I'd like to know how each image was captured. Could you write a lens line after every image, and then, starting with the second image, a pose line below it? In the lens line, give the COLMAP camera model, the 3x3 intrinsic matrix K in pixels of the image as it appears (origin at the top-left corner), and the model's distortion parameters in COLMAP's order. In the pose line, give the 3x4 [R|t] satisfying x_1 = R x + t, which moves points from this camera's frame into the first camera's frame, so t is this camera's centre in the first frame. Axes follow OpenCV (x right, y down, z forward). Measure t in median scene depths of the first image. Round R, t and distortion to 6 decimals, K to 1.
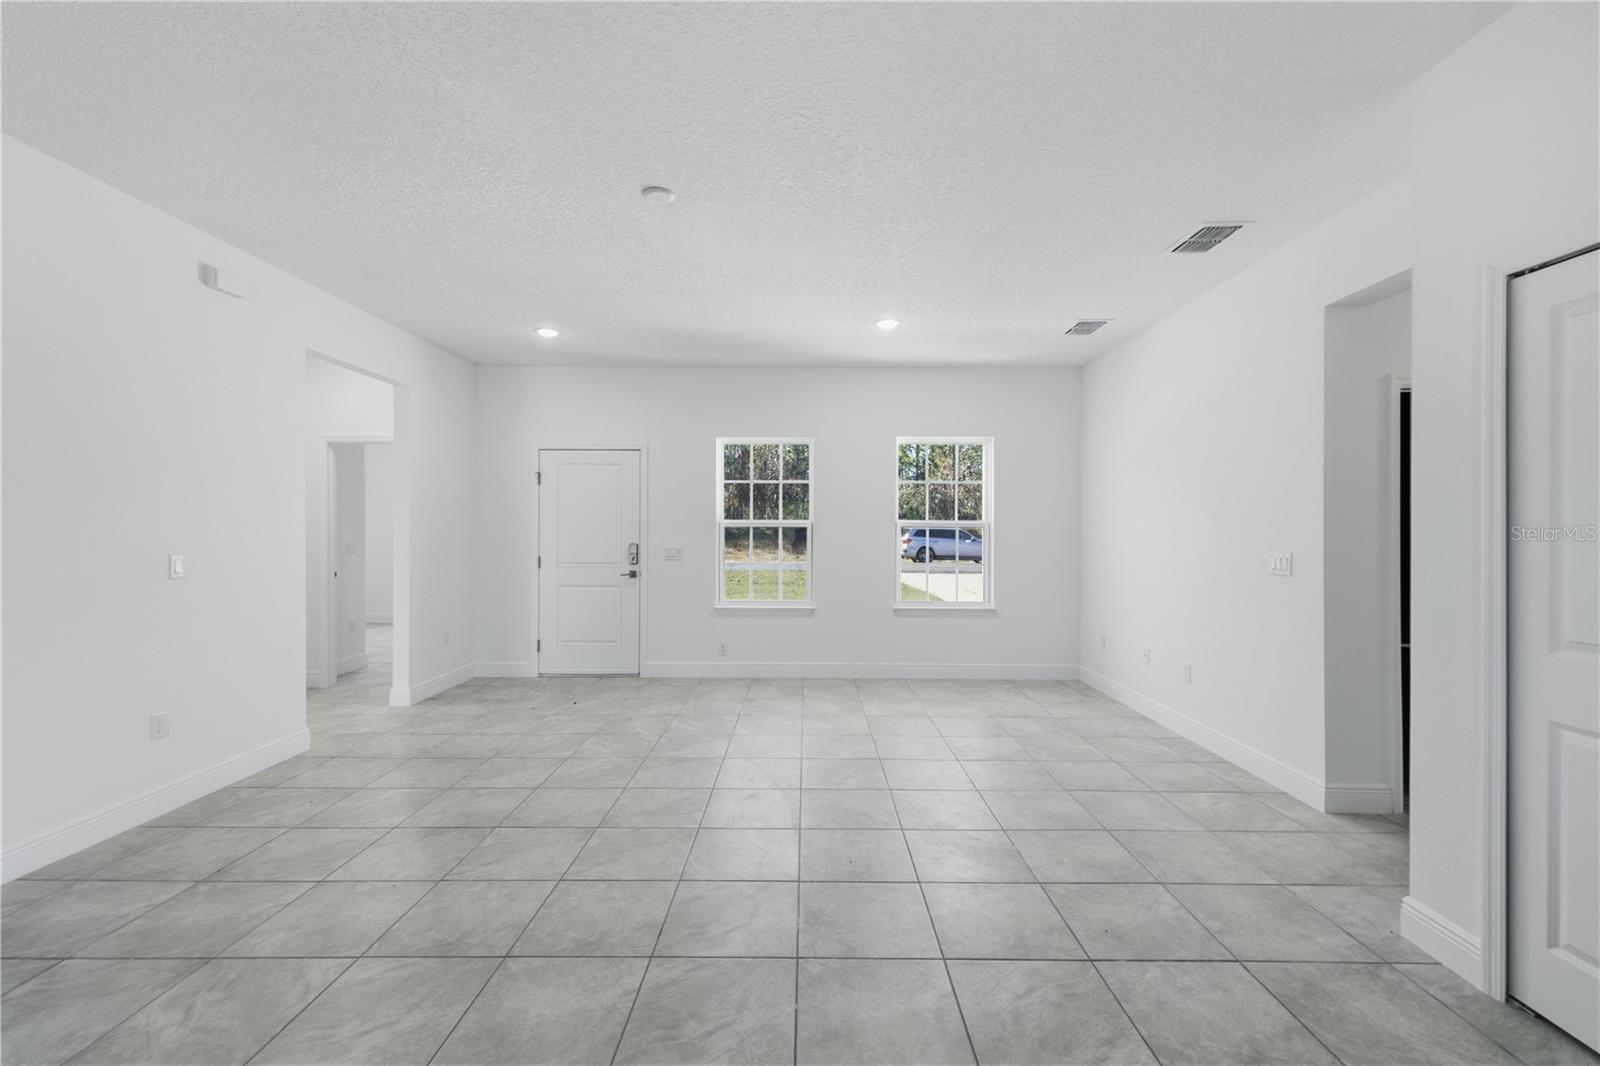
lens RADIAL K [[677.0, 0, 797.4], [0, 677.0, 528.8], [0, 0, 1]] dist [0.007178, -0.001210]
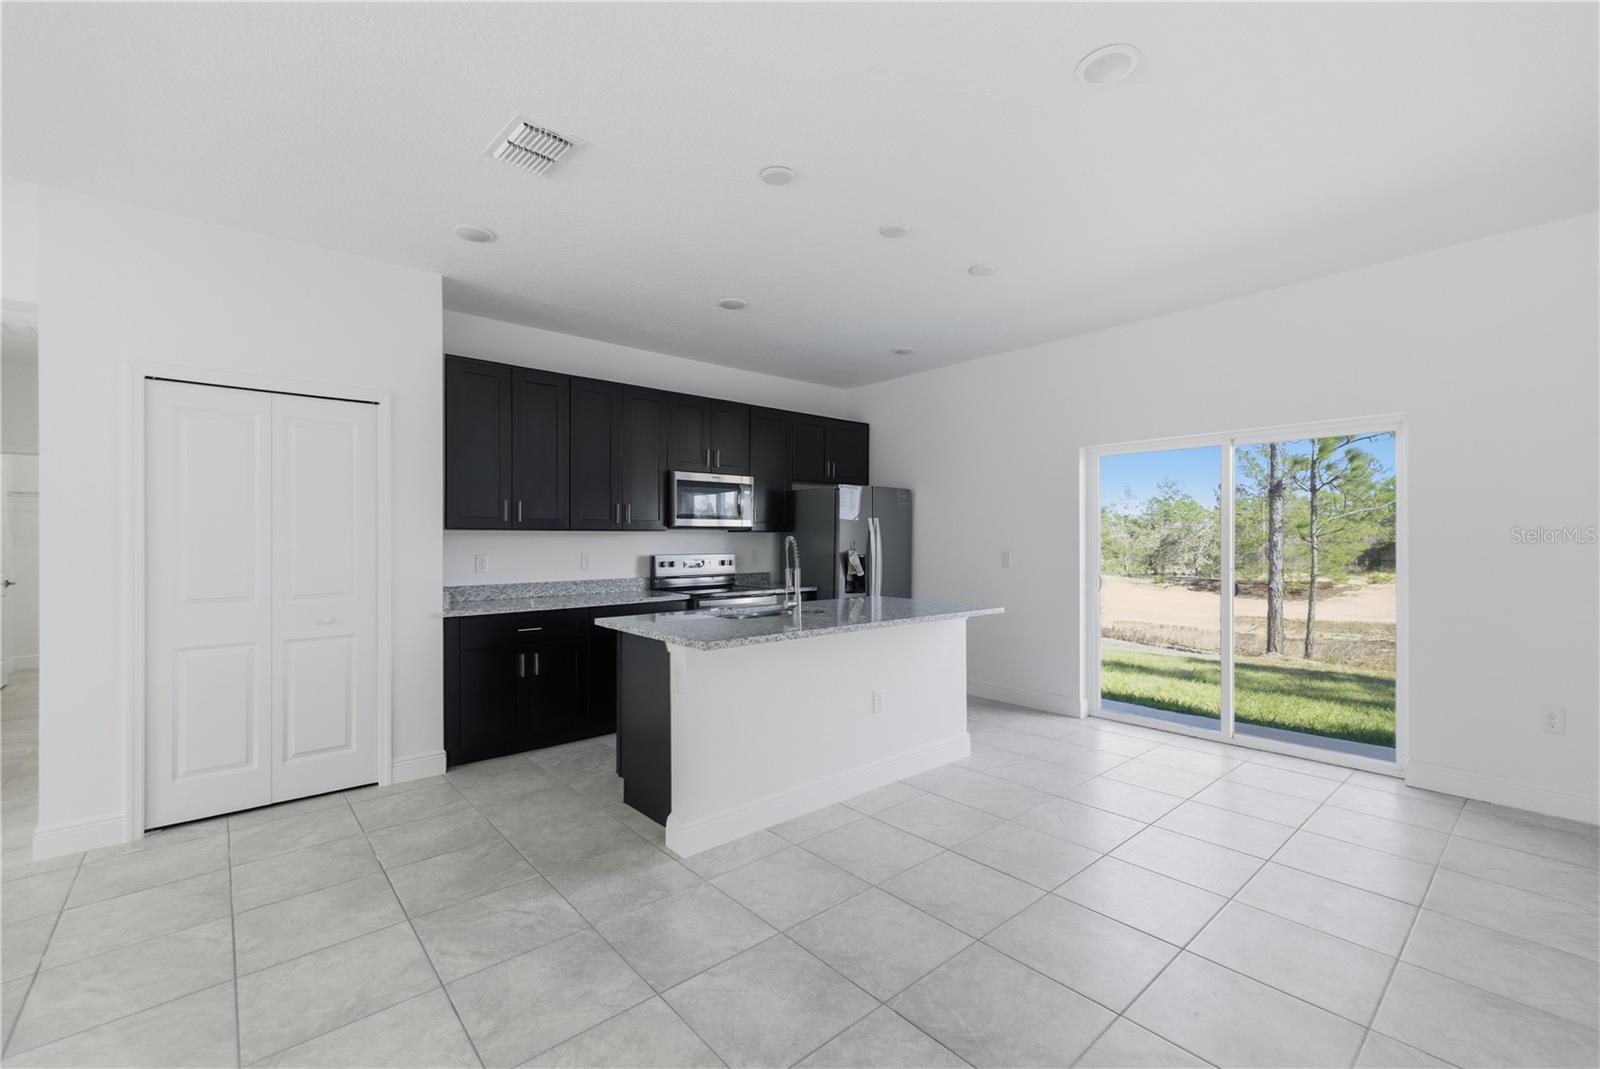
lens RADIAL K [[677.0, 0, 794.7], [0, 677.0, 531.0], [0, 0, 1]] dist [0.007178, -0.001210]
pose [[-0.665675, 0.005416, 0.746222, -0.502235], [0.000809, 0.999978, -0.006537, 0.000225], [-0.746241, -0.003748, -0.665665, 0.405230]]
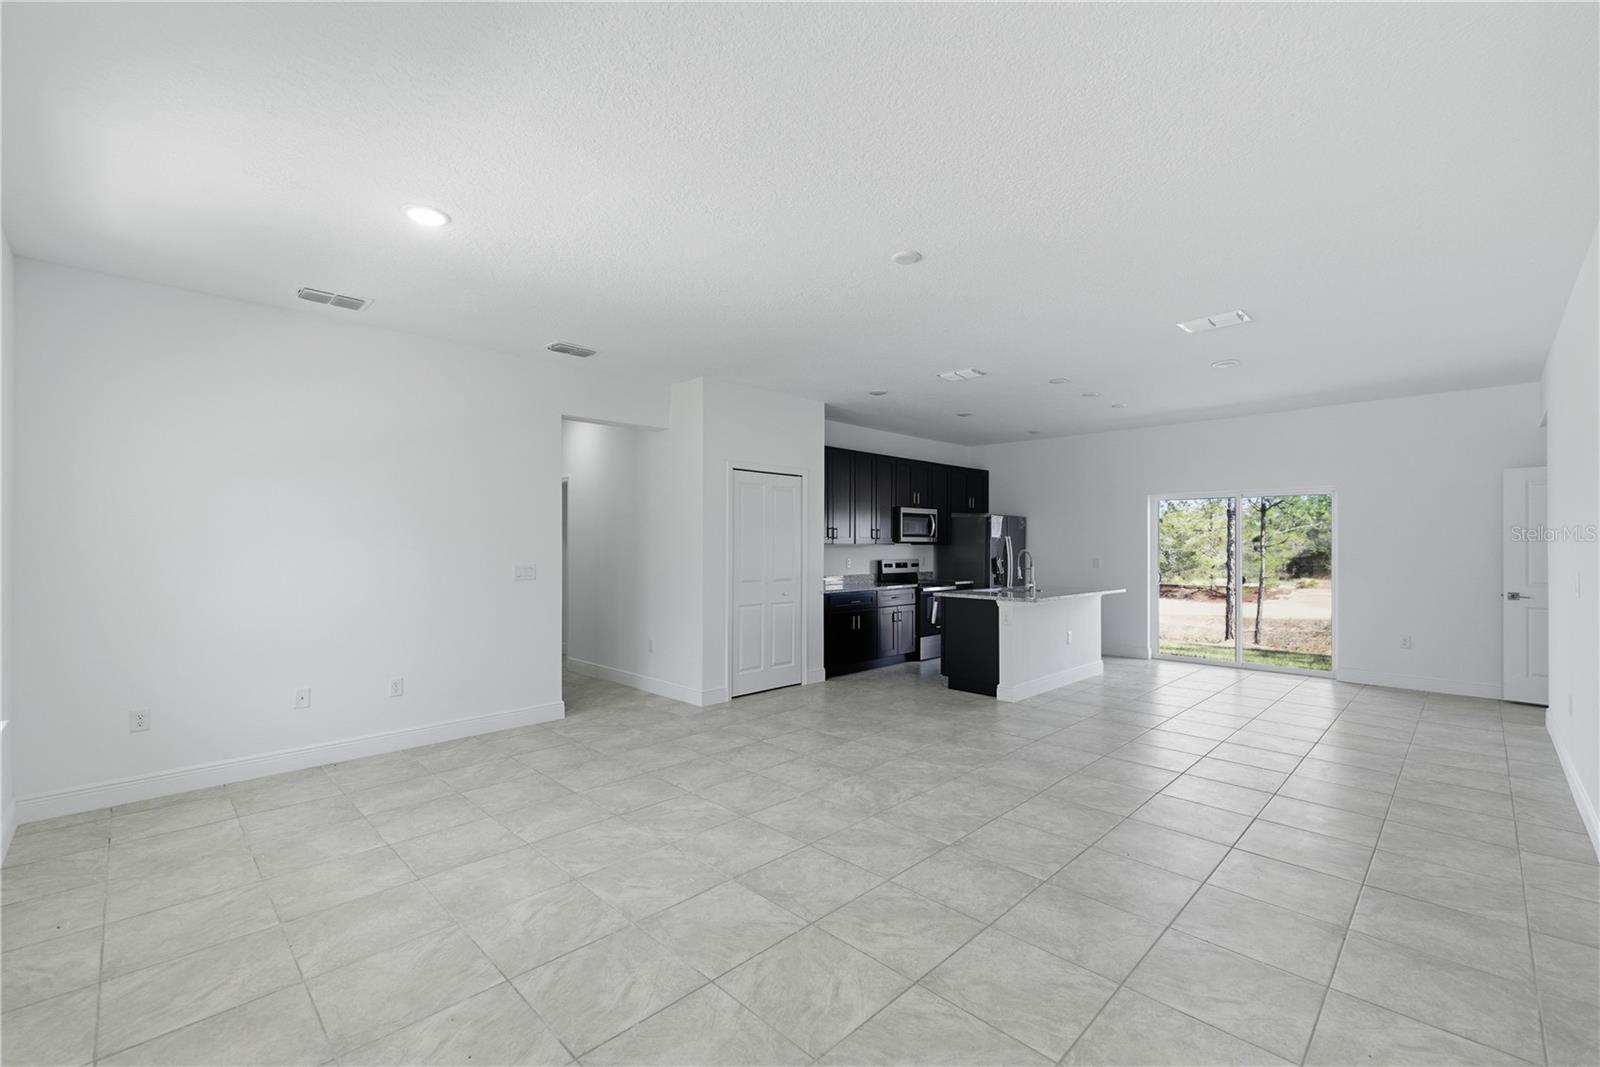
lens RADIAL K [[677.0, 0, 788.3], [0, 677.0, 539.9], [0, 0, 1]] dist [0.007178, -0.001210]
pose [[-0.709548, 0.001206, 0.704656, -0.585916], [-0.002318, 0.999989, -0.004045, -0.012606], [-0.704653, -0.004504, -0.709538, 1.317784]]
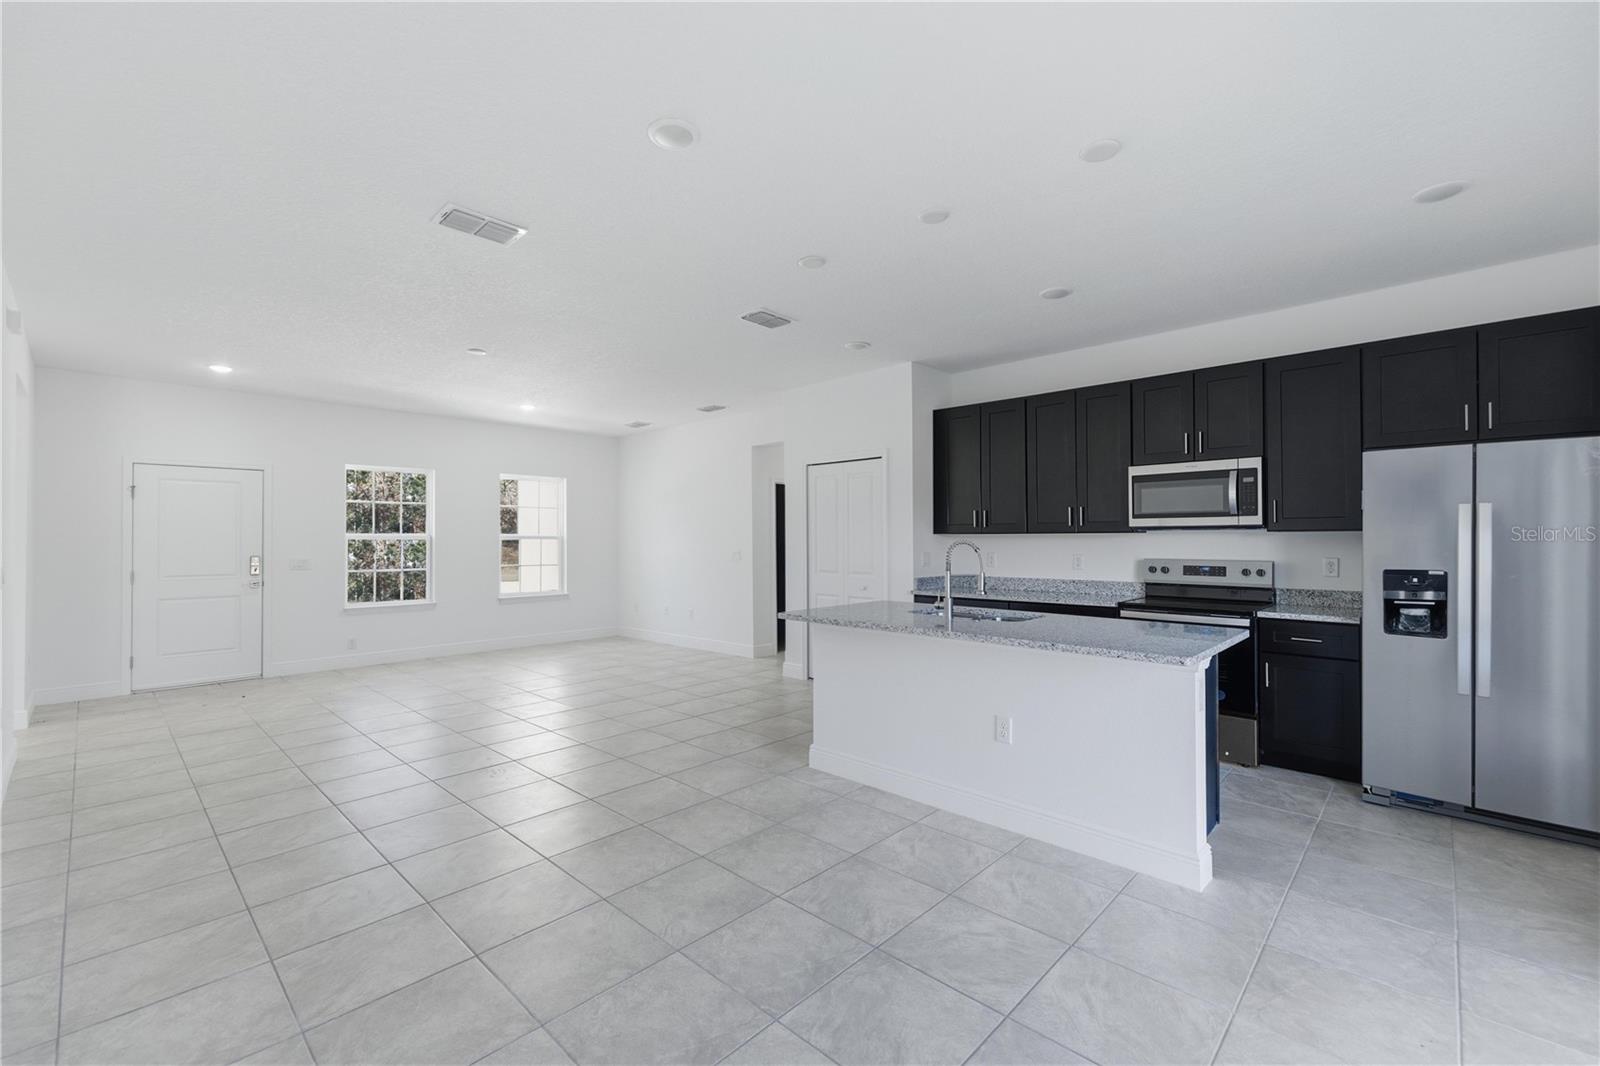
lens RADIAL K [[677.0, 0, 805.9], [0, 677.0, 529.9], [0, 0, 1]] dist [0.007178, -0.001210]
pose [[0.680507, 0.004698, 0.732726, -0.622884], [0.006524, 0.999901, -0.012469, -0.001636], [-0.732712, 0.013266, 0.680409, -0.559366]]
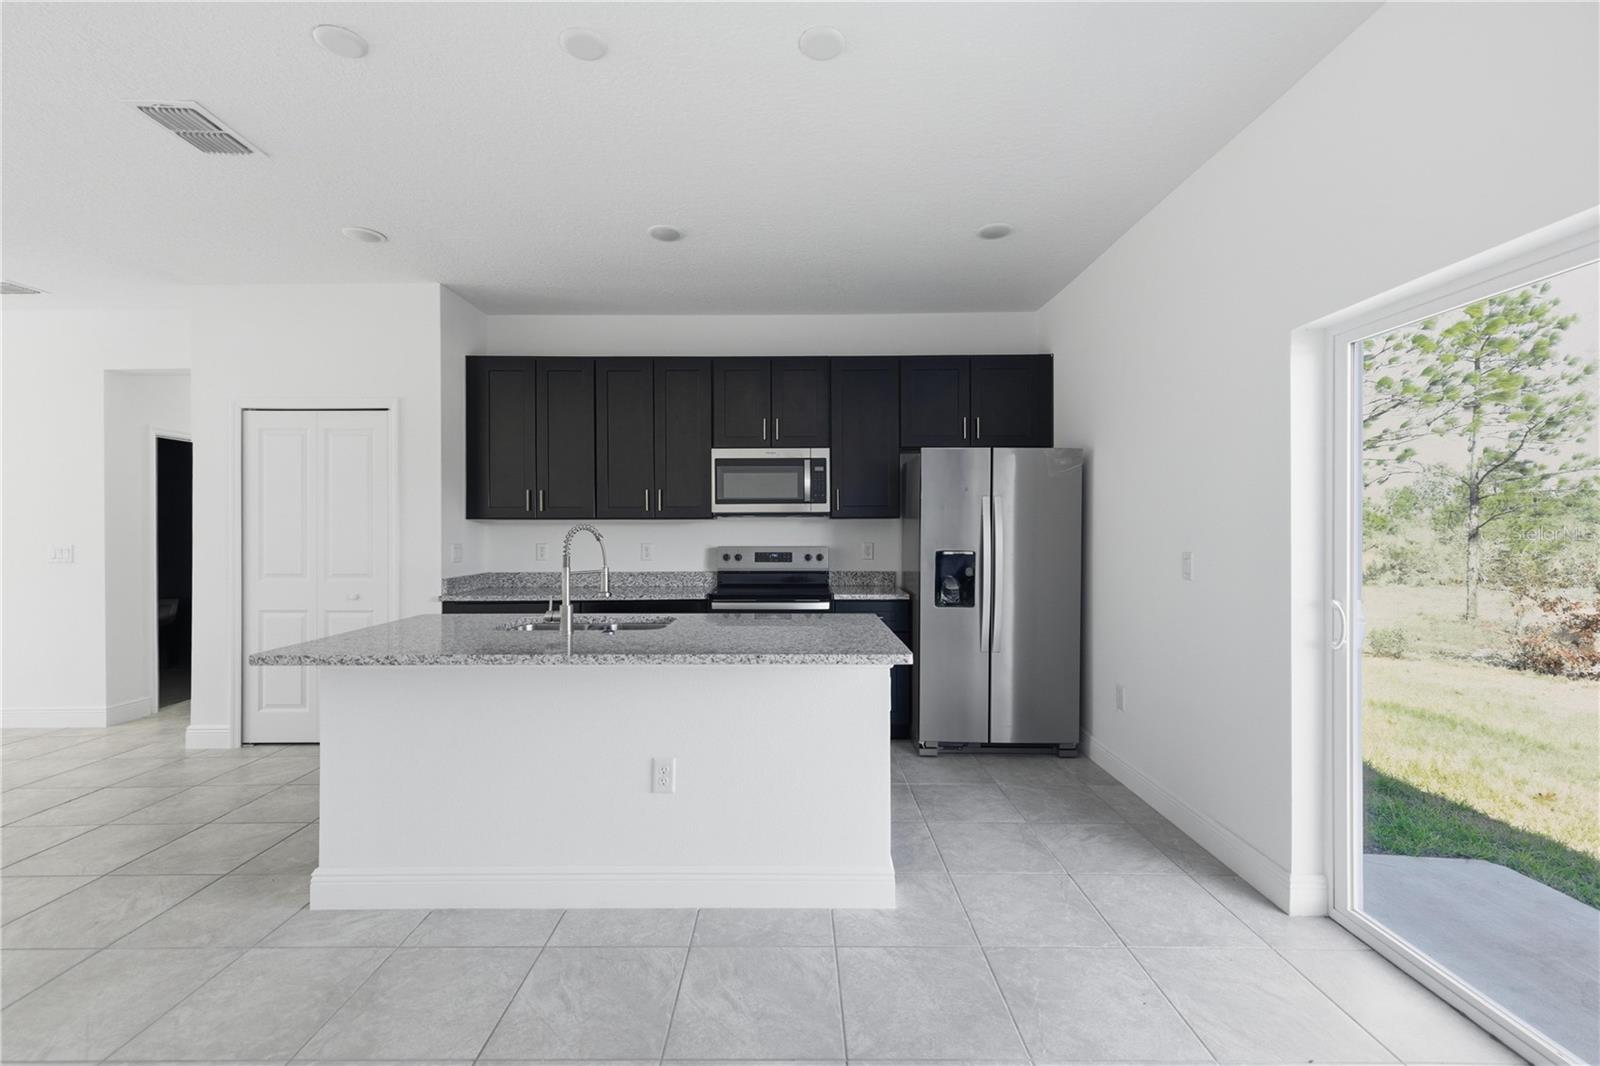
lens RADIAL K [[677.0, 0, 794.7], [0, 677.0, 525.0], [0, 0, 1]] dist [0.007178, -0.001210]
pose [[-0.008473, 0.001322, 0.999963, -0.494937], [0.004879, 0.999987, -0.001280, 0.003477], [-0.999952, 0.004868, -0.008479, -0.321850]]
